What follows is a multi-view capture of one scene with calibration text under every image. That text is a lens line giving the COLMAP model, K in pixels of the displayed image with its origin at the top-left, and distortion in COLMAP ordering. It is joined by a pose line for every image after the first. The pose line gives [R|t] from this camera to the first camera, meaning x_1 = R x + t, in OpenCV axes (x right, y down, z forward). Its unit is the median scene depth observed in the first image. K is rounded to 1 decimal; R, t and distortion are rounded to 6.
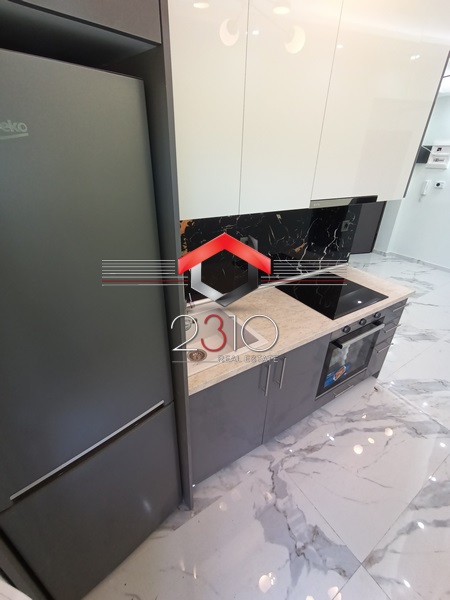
lens RADIAL K [[274.8, 0, 227.7], [0, 274.8, 298.3], [0, 0, 1]] dist [-0.006239, 0.004982]
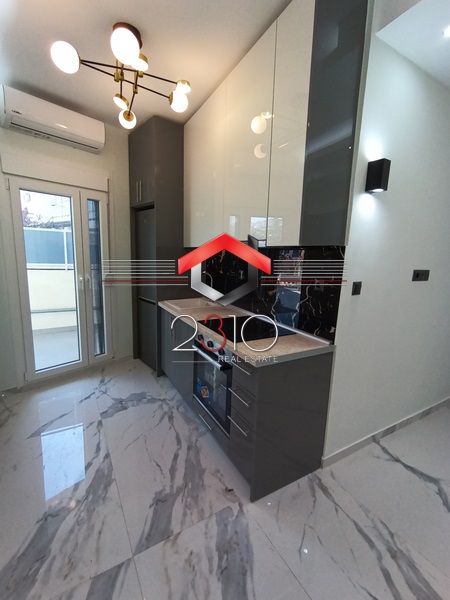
lens RADIAL K [[274.8, 0, 227.9], [0, 274.8, 299.9], [0, 0, 1]] dist [-0.006239, 0.004982]
pose [[-0.052897, 0.137456, -0.989094, 1.415290], [-0.499922, 0.853780, 0.145387, -0.237247], [0.864453, 0.502161, 0.023555, 0.868869]]
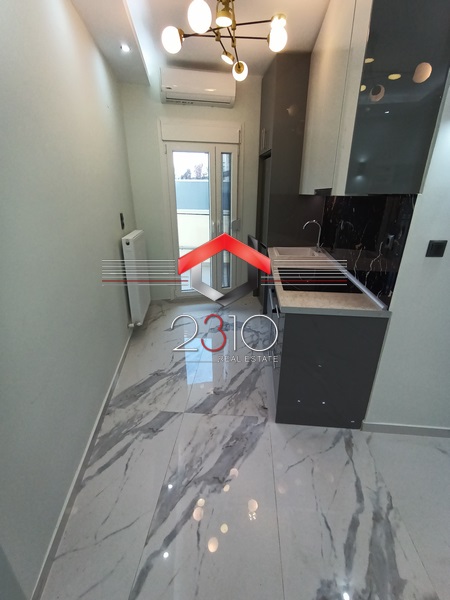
lens RADIAL K [[274.8, 0, 227.2], [0, 274.8, 300.4], [0, 0, 1]] dist [-0.006239, 0.004982]
pose [[-0.619396, 0.257417, -0.741677, 1.407131], [-0.390203, 0.718824, 0.575355, -0.448532], [0.681242, 0.645777, -0.344792, 1.192576]]
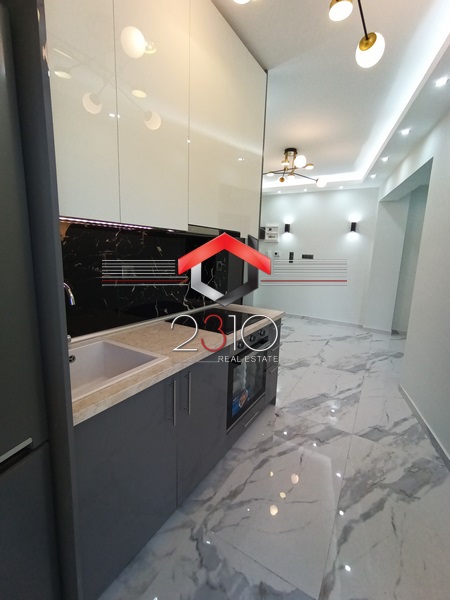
lens RADIAL K [[274.8, 0, 228.2], [0, 274.8, 298.1], [0, 0, 1]] dist [-0.006239, 0.004982]
pose [[0.898918, -0.072279, 0.432114, -0.035675], [0.199495, 0.945643, -0.256827, 0.176241], [-0.390063, 0.317071, 0.864475, 0.065577]]
